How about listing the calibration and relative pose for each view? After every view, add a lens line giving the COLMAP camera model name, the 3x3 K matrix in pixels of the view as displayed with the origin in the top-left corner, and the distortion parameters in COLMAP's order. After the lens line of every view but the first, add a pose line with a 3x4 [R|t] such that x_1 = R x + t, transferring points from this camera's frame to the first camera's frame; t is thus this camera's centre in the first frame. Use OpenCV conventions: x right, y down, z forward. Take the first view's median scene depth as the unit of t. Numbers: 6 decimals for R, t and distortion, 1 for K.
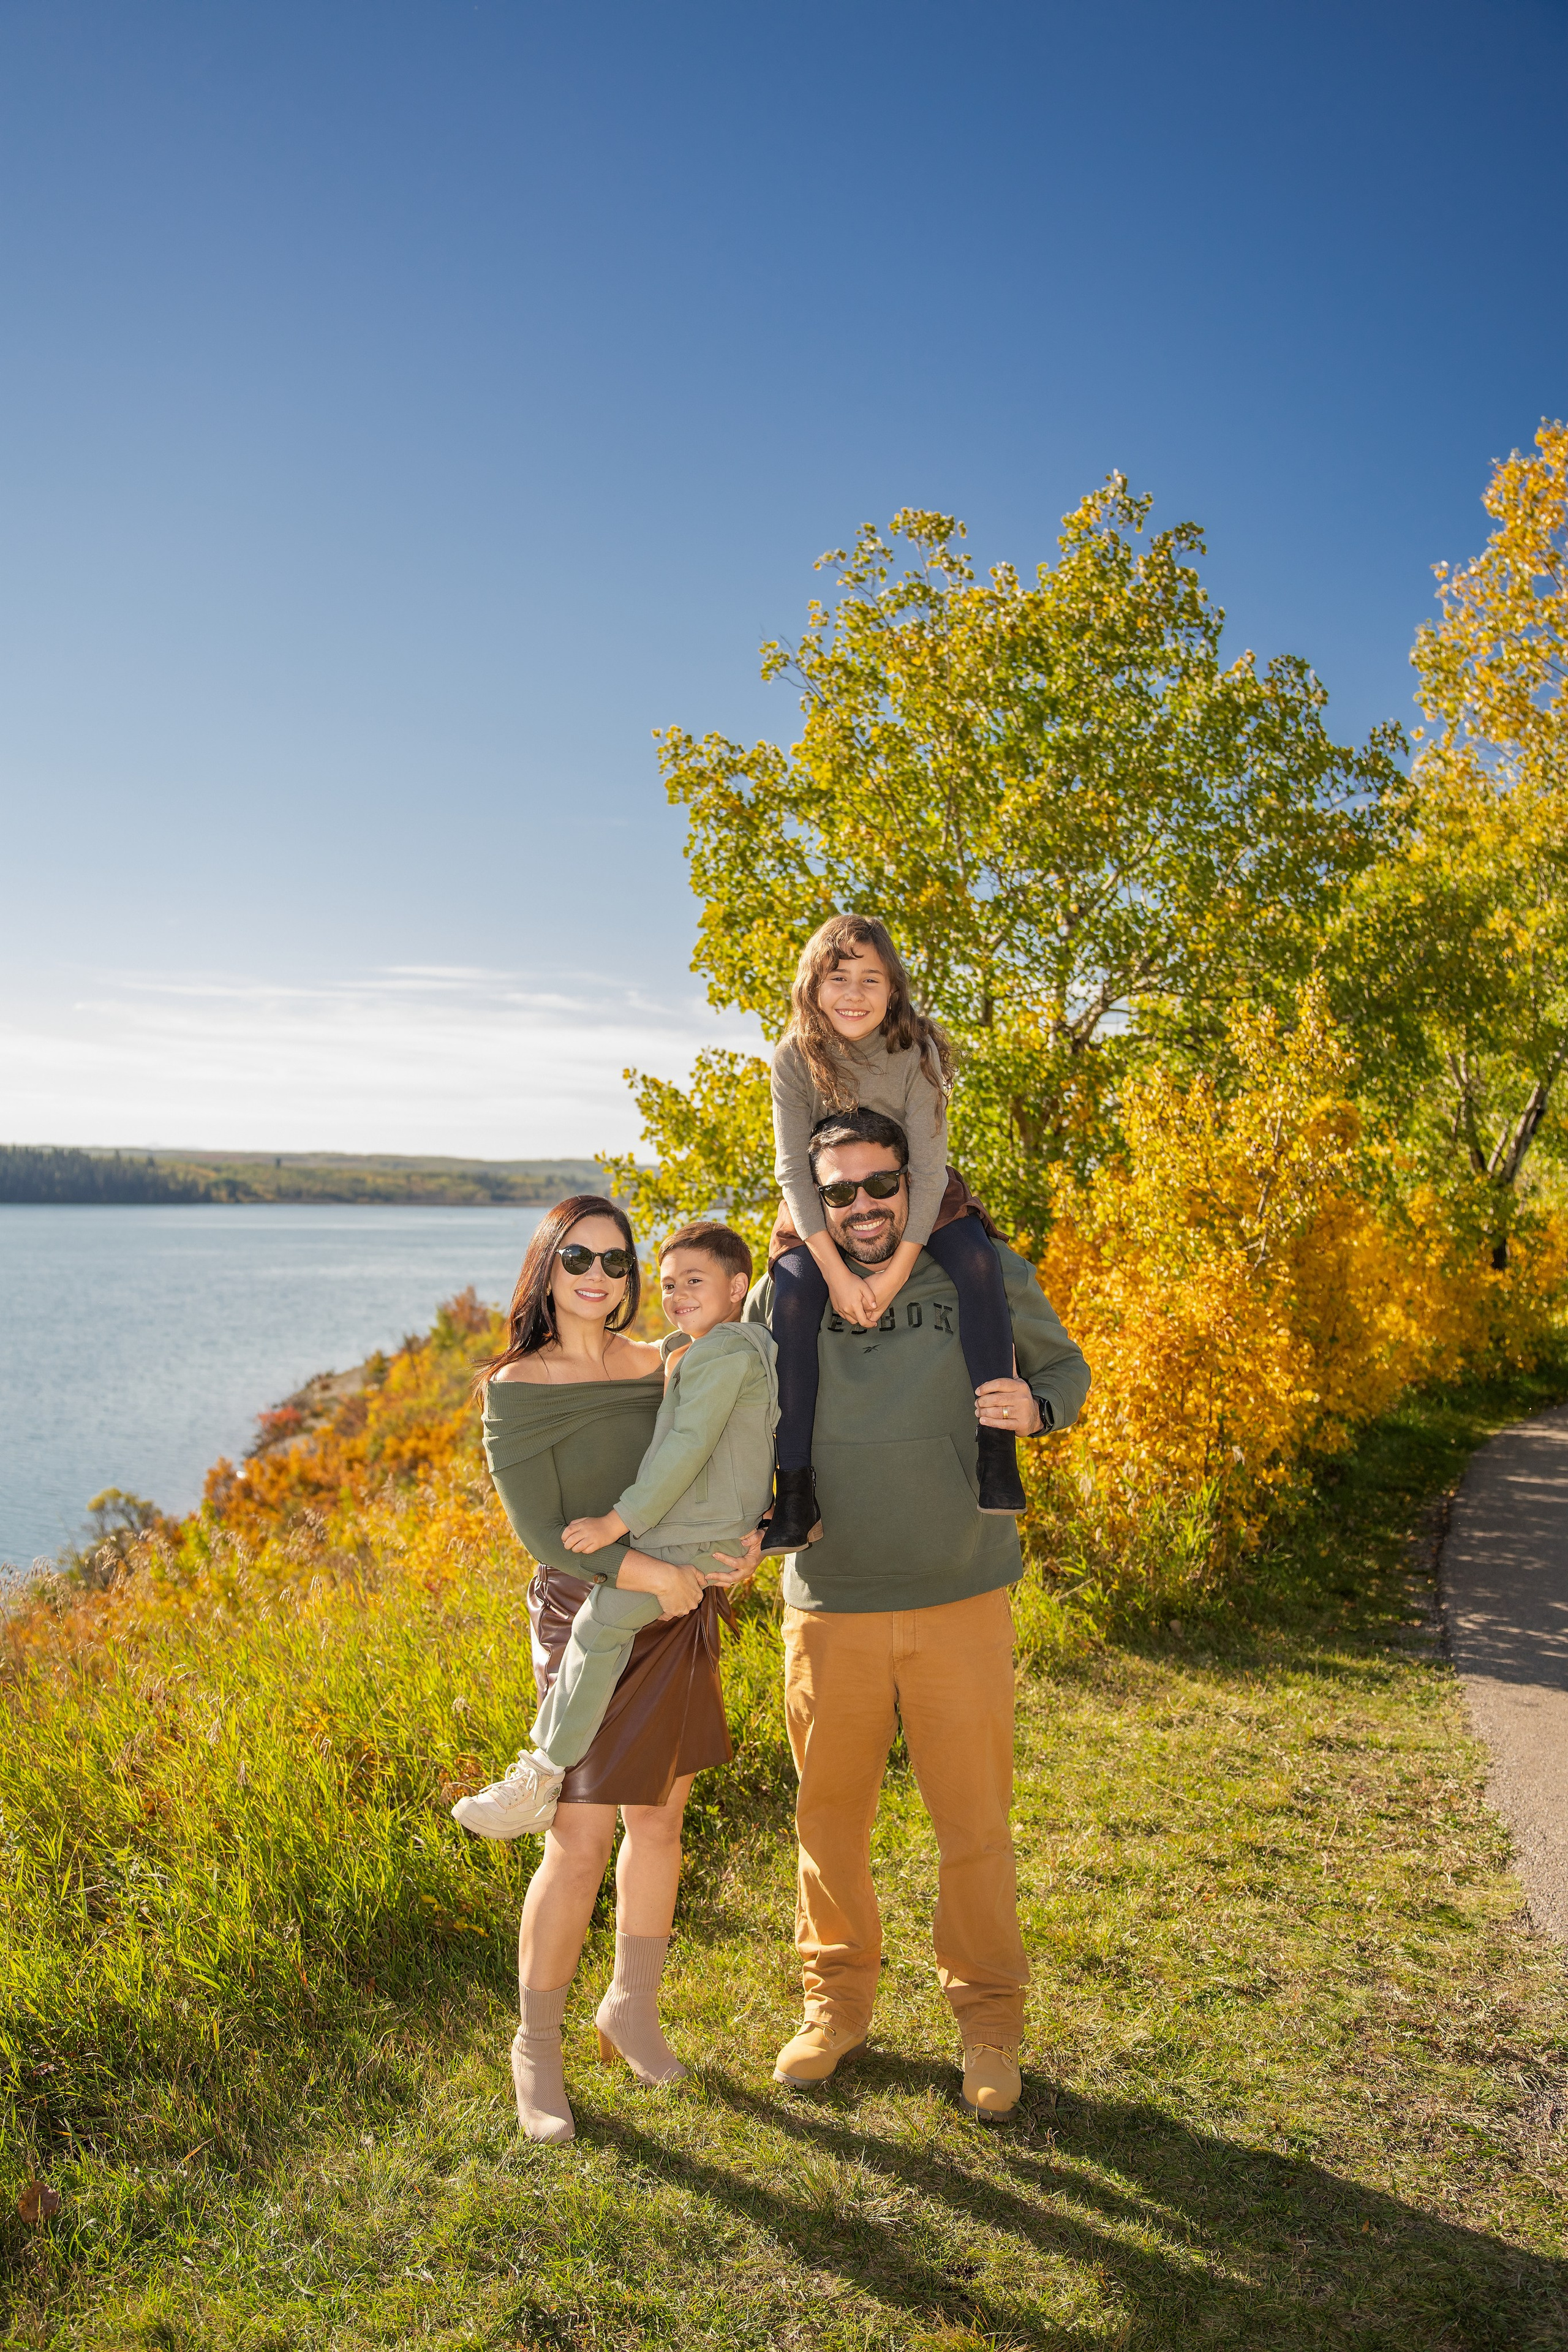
lens RADIAL K [[1977.8, 0, 784.3], [0, 1977.8, 1173.6], [0, 0, 1]] dist [-0.079923, 0.085880]
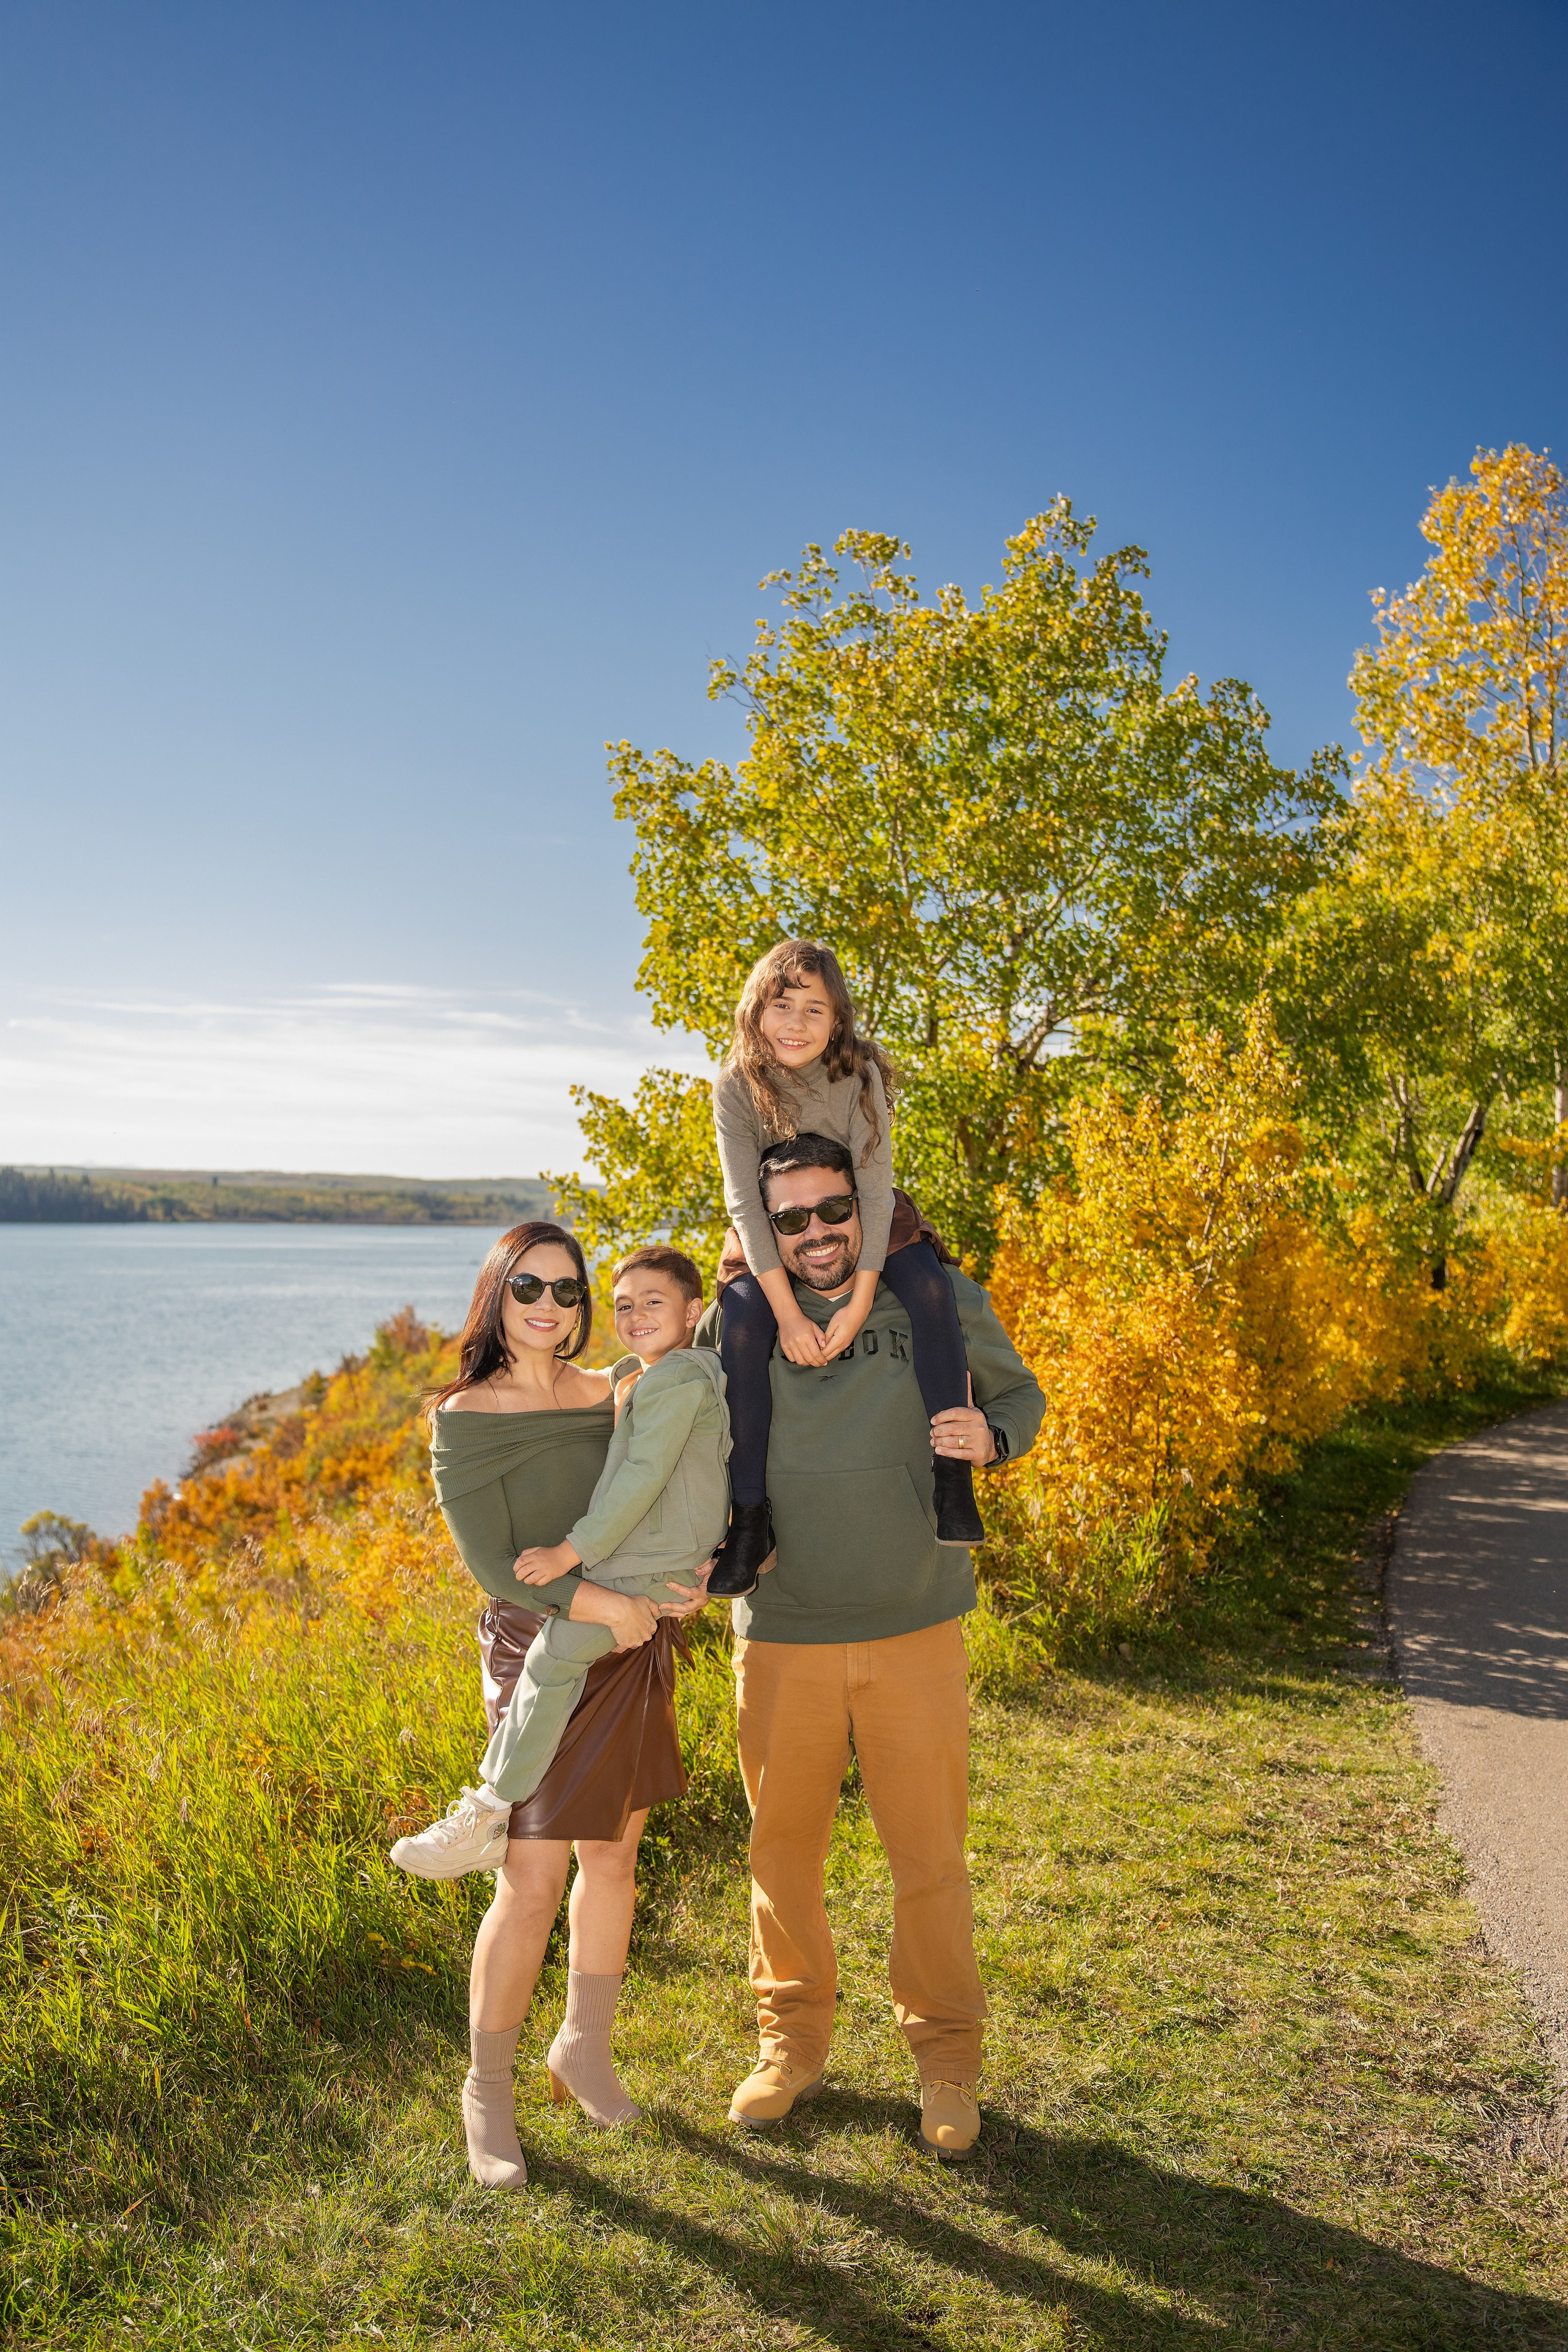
lens RADIAL K [[1977.8, 0, 784.3], [0, 1977.8, 1173.6], [0, 0, 1]] dist [-0.079923, 0.085880]
pose [[0.999545, 0.001061, 0.030159, -0.003208], [-0.000769, 0.999953, -0.009711, -0.001069], [-0.030168, 0.009683, 0.999498, 0.005419]]
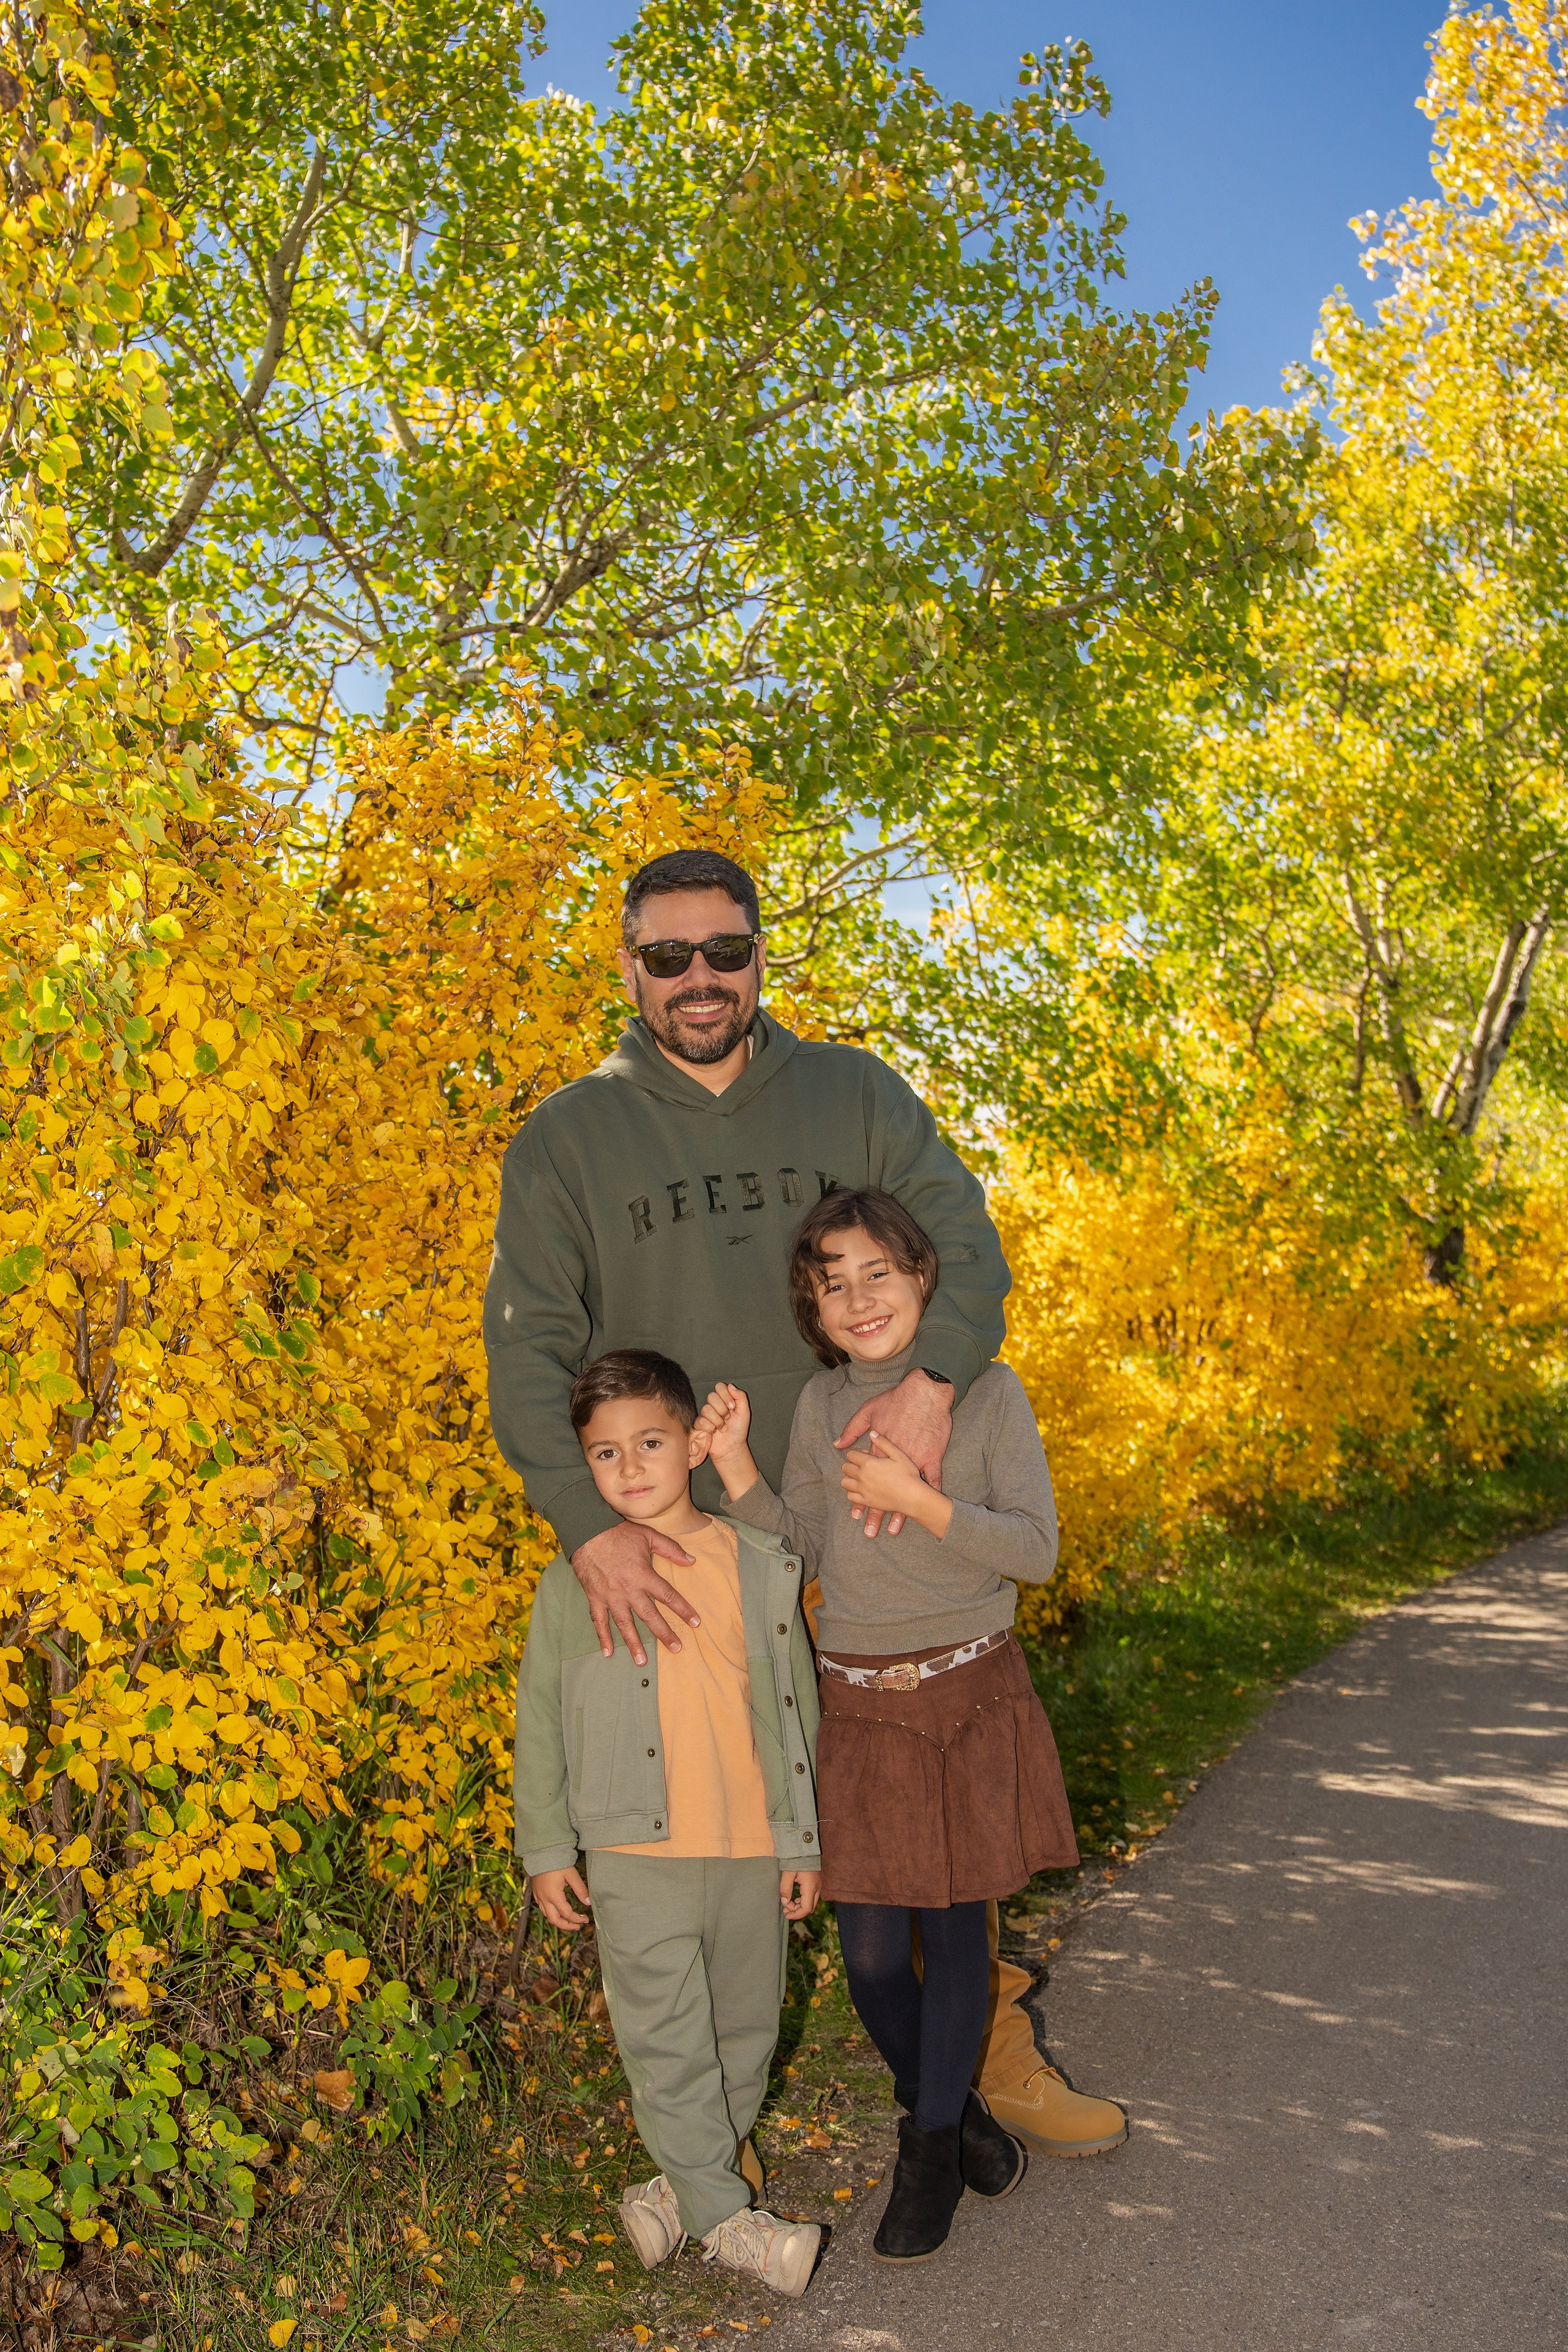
lens RADIAL K [[2315.4, 0, 758.8], [0, 2315.4, 1297.8], [0, 0, 1]] dist [-0.098621, 0.075404]
pose [[0.999310, -0.036215, 0.008285, 0.355620], [0.035972, 0.998966, 0.027804, 0.059742], [-0.009283, -0.027487, 0.999579, 0.755707]]
